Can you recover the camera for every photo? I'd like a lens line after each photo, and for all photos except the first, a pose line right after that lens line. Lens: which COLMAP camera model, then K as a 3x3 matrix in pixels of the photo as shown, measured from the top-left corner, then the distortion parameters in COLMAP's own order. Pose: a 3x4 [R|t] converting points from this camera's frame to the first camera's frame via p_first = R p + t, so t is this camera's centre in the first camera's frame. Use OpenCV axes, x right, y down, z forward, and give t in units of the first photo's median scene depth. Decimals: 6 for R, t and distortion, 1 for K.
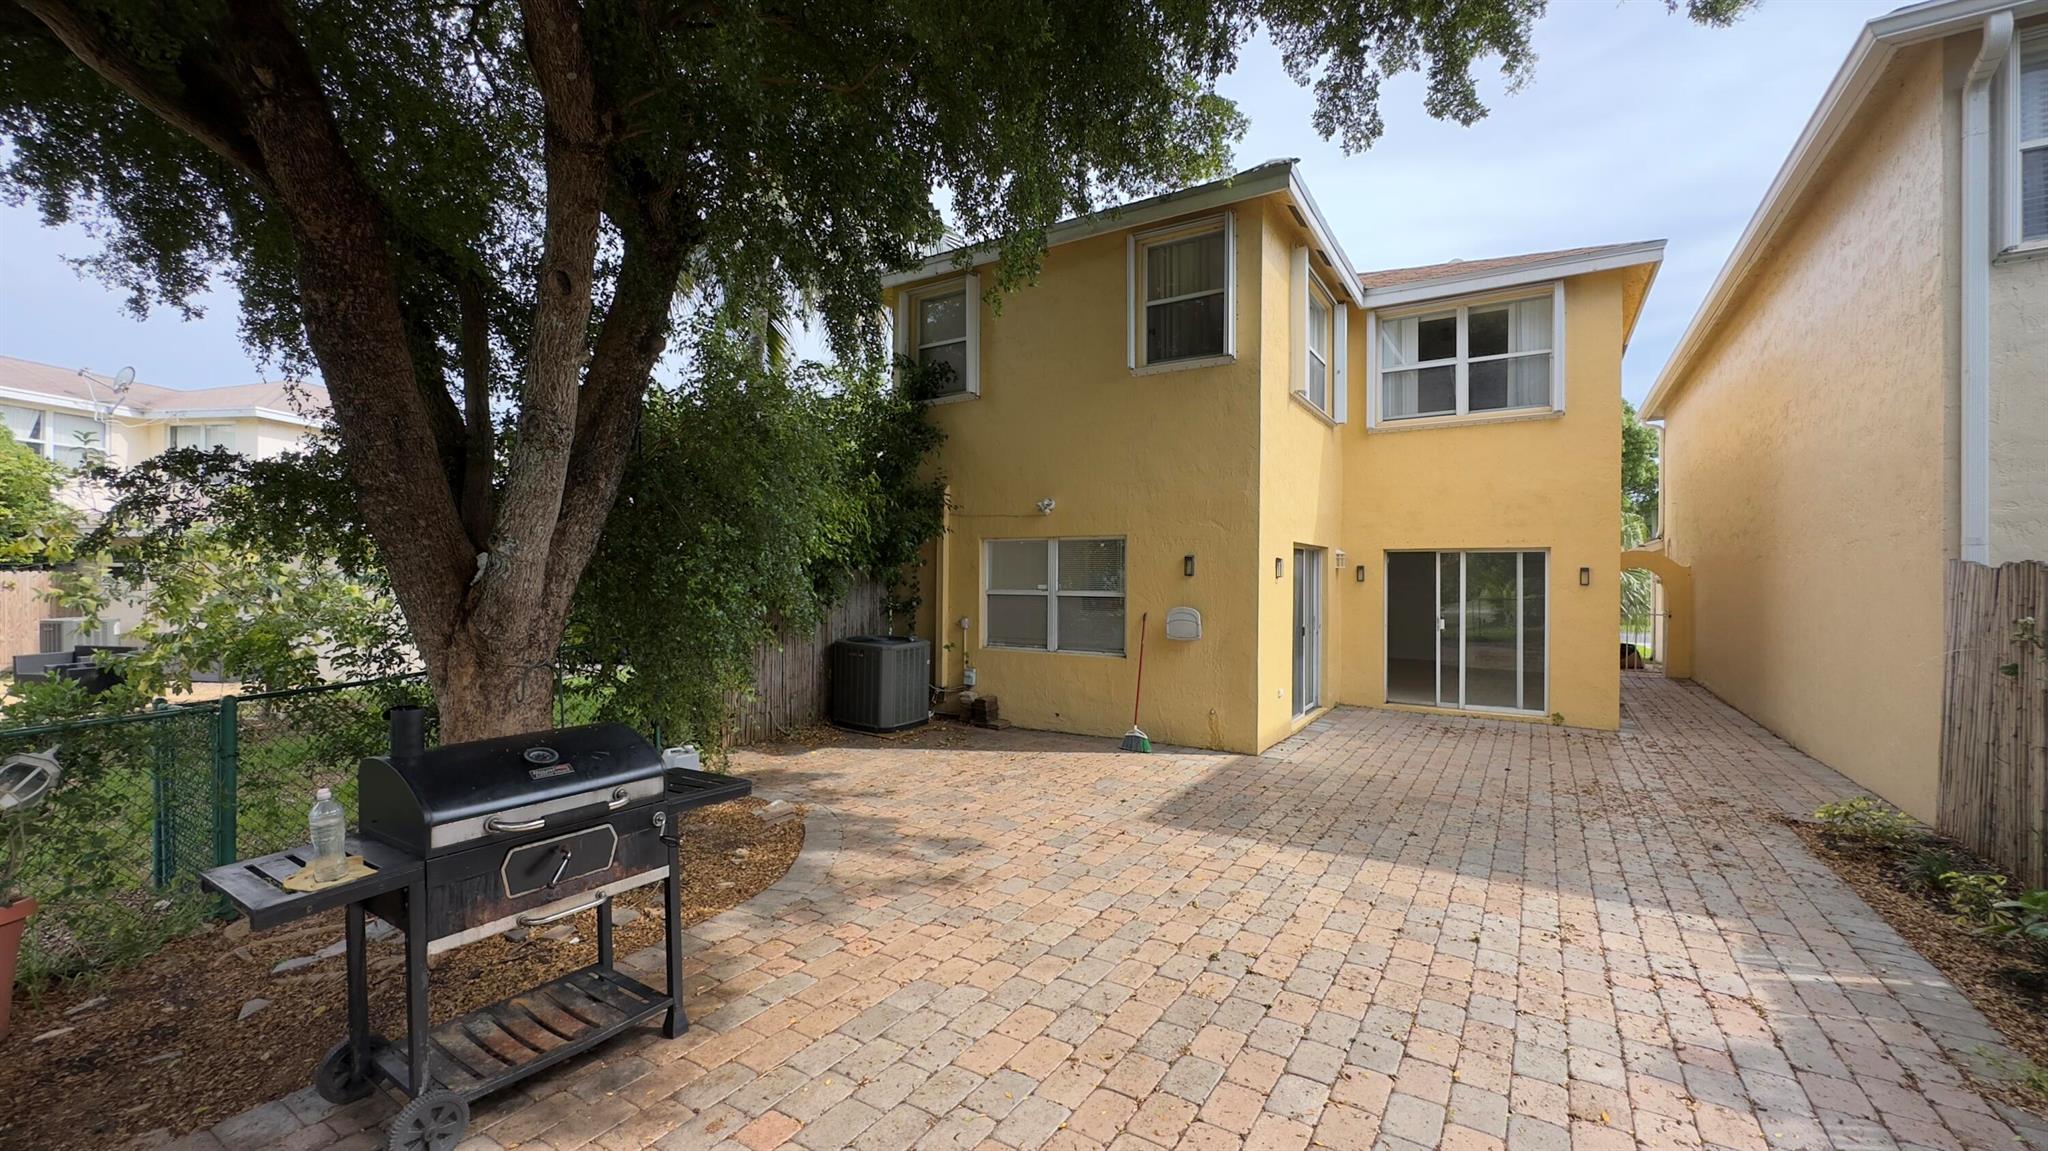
lens RADIAL K [[828.2, 0, 1024.0], [0, 828.2, 575.5], [0, 0, 1]] dist [0.000622, 0.000493]
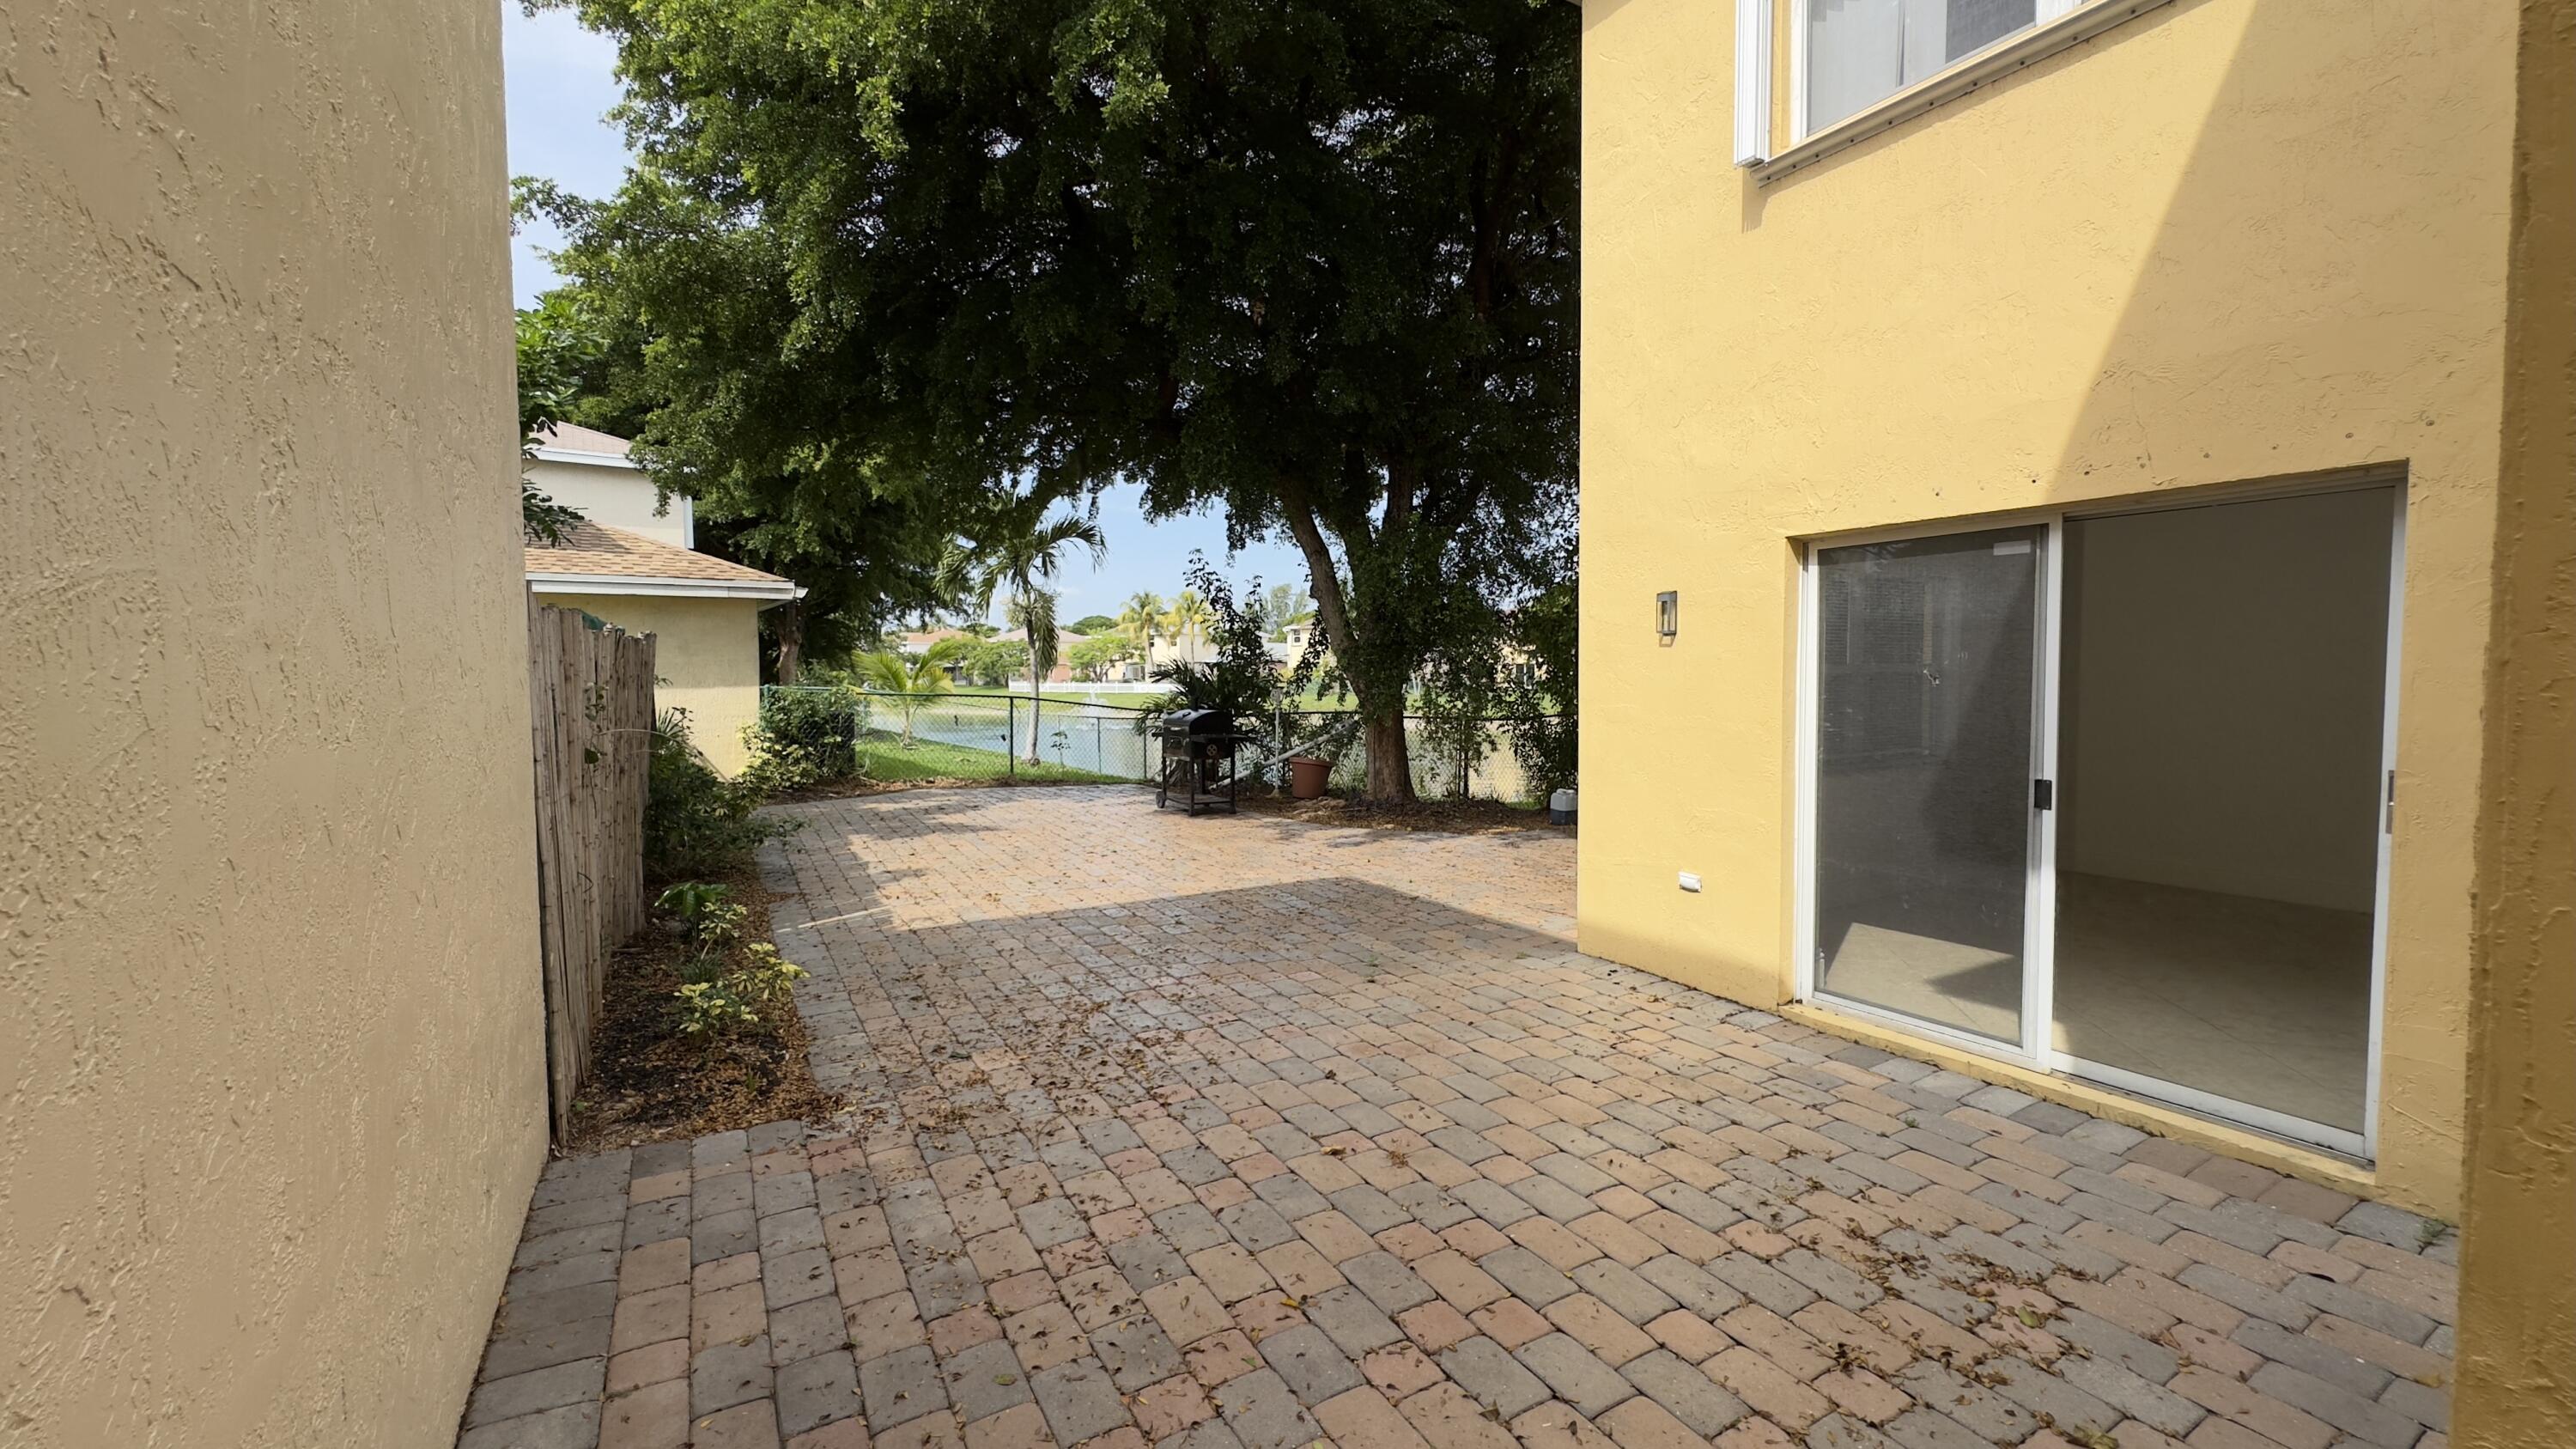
lens RADIAL K [[1041.9, 0, 1288.0], [0, 1041.9, 724.5], [0, 0, 1]] dist [0.000622, 0.000493]
pose [[-0.479514, 0.038538, -0.876688, 1.896544], [0.006017, 0.999156, 0.040630, 0.059292], [0.877514, 0.014208, -0.479341, 2.216036]]
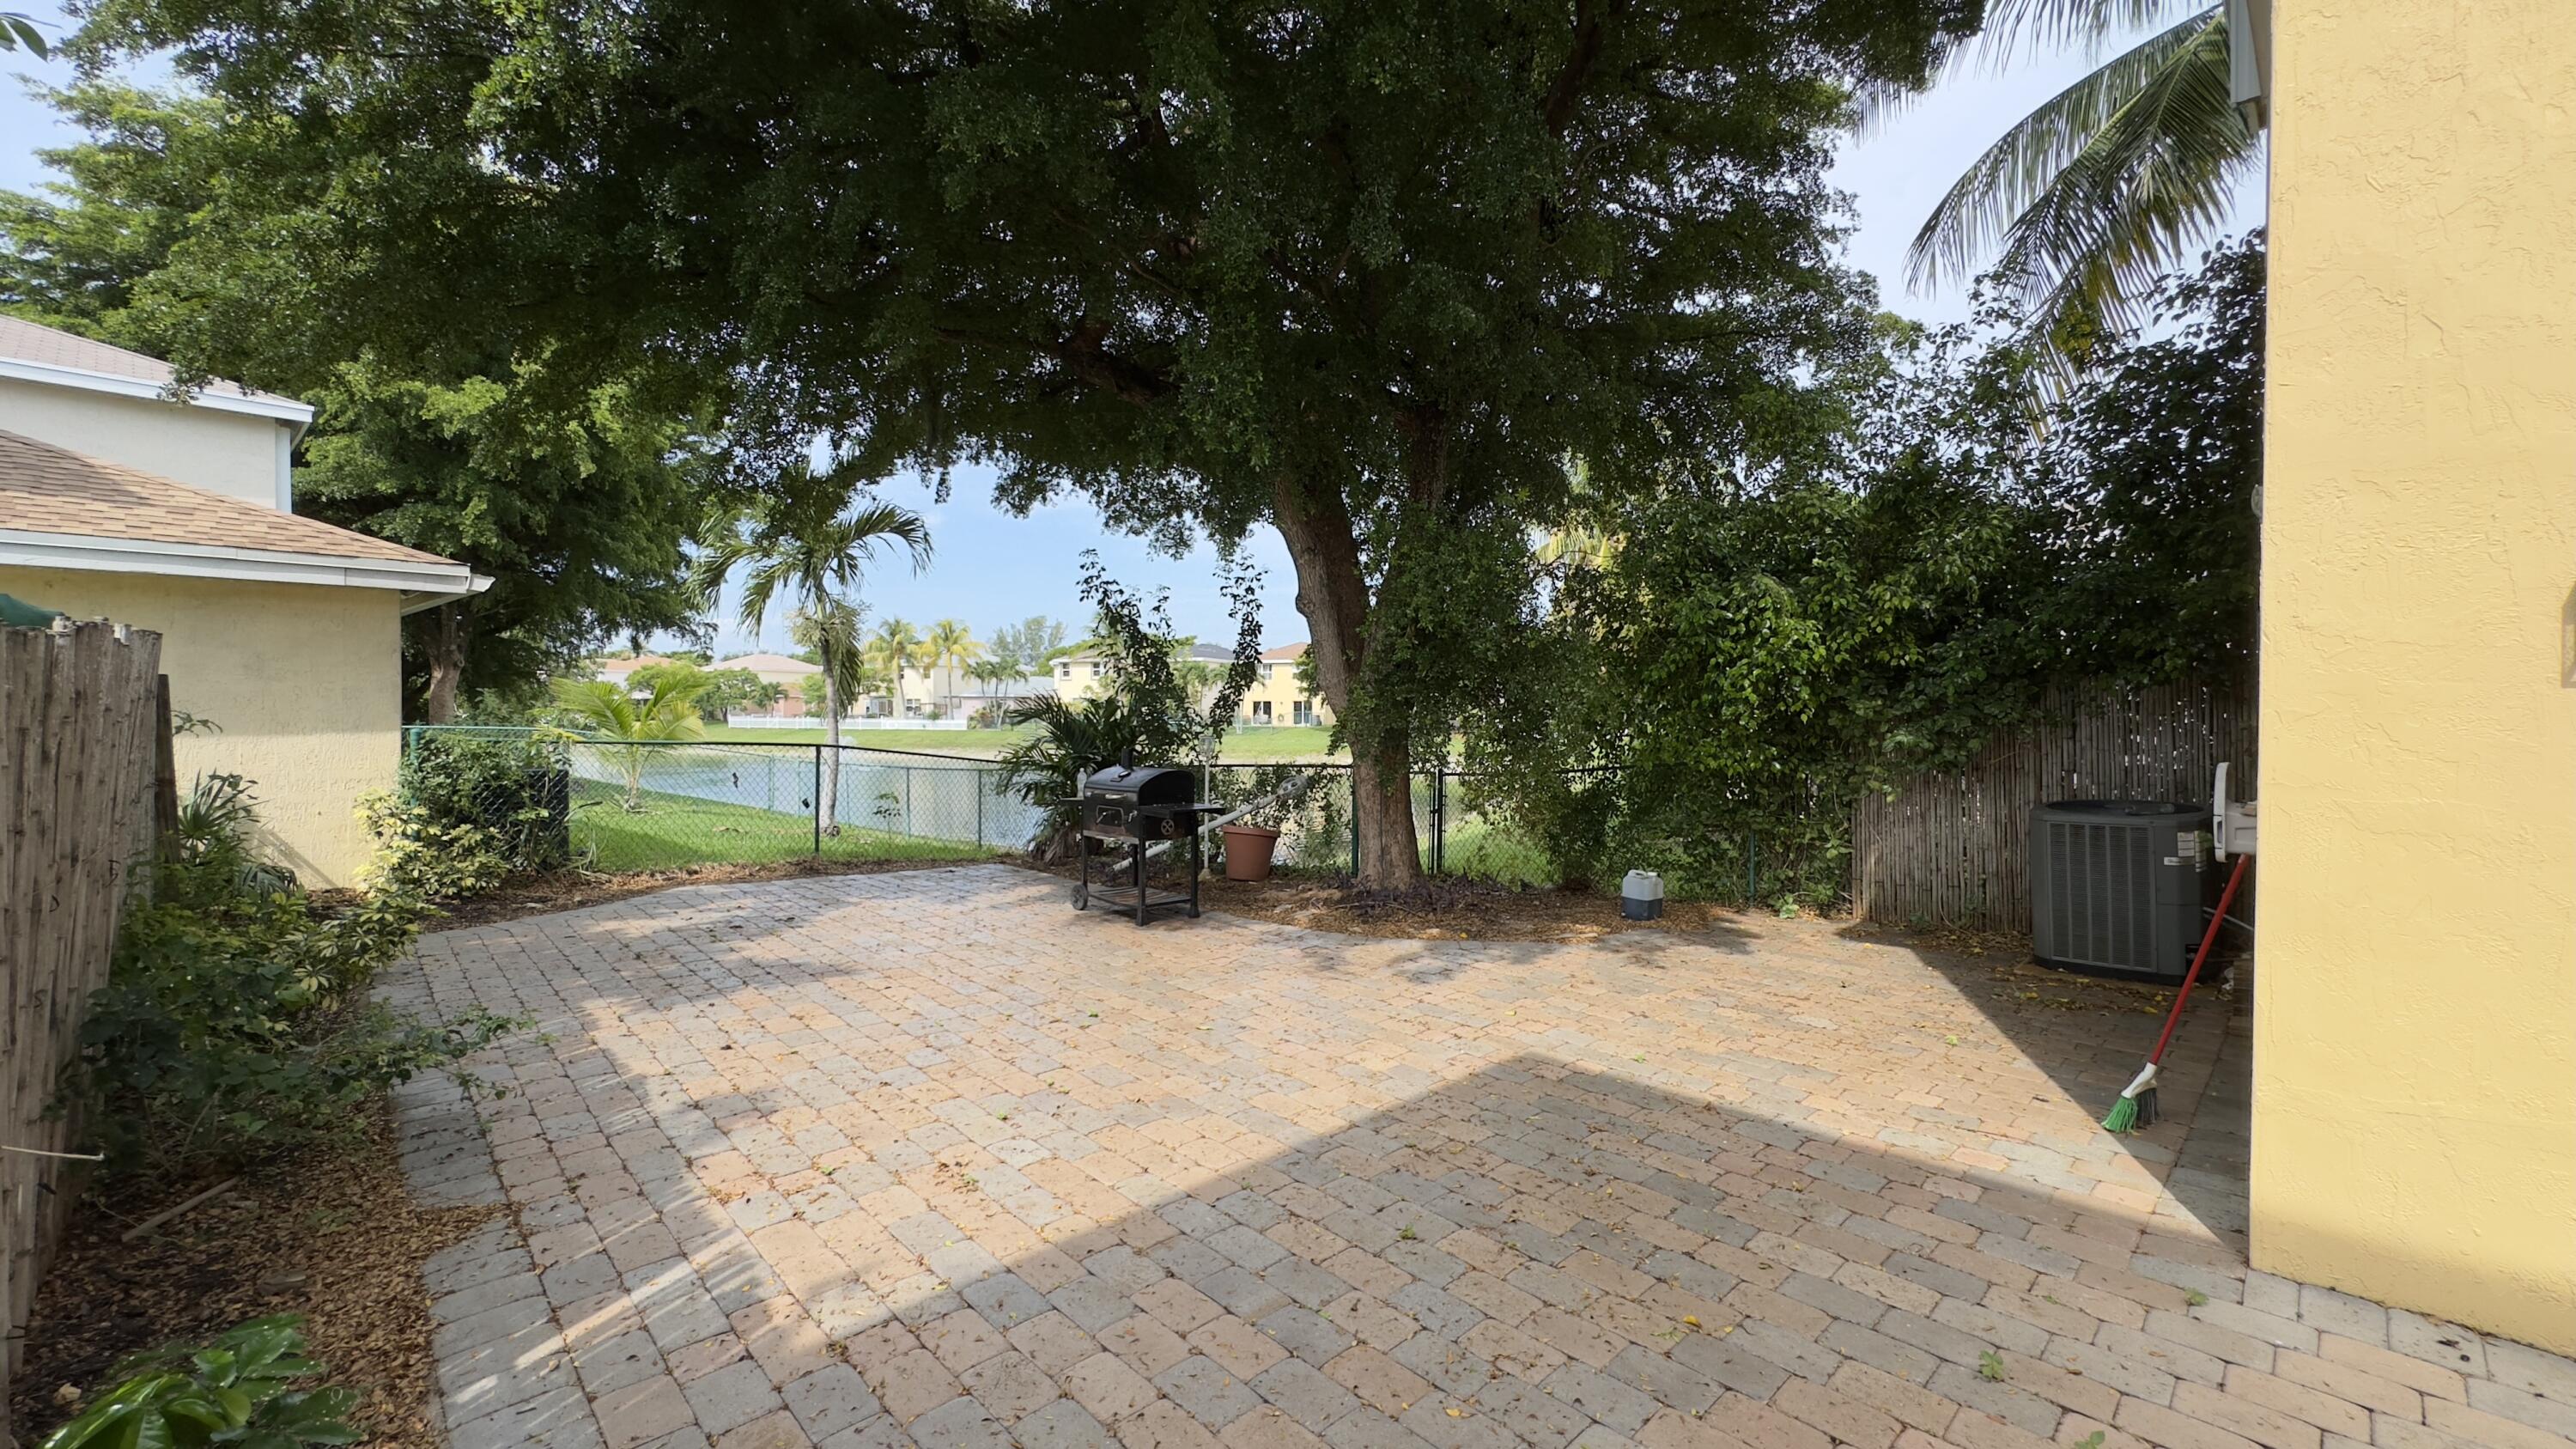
lens RADIAL K [[1041.9, 0, 1288.0], [0, 1041.9, 724.5], [0, 0, 1]] dist [0.000622, 0.000493]
pose [[-0.257942, 0.007354, -0.966132, 1.373352], [0.001590, 0.999973, 0.007187, 0.038565], [0.966159, 0.000317, -0.257947, 1.438316]]
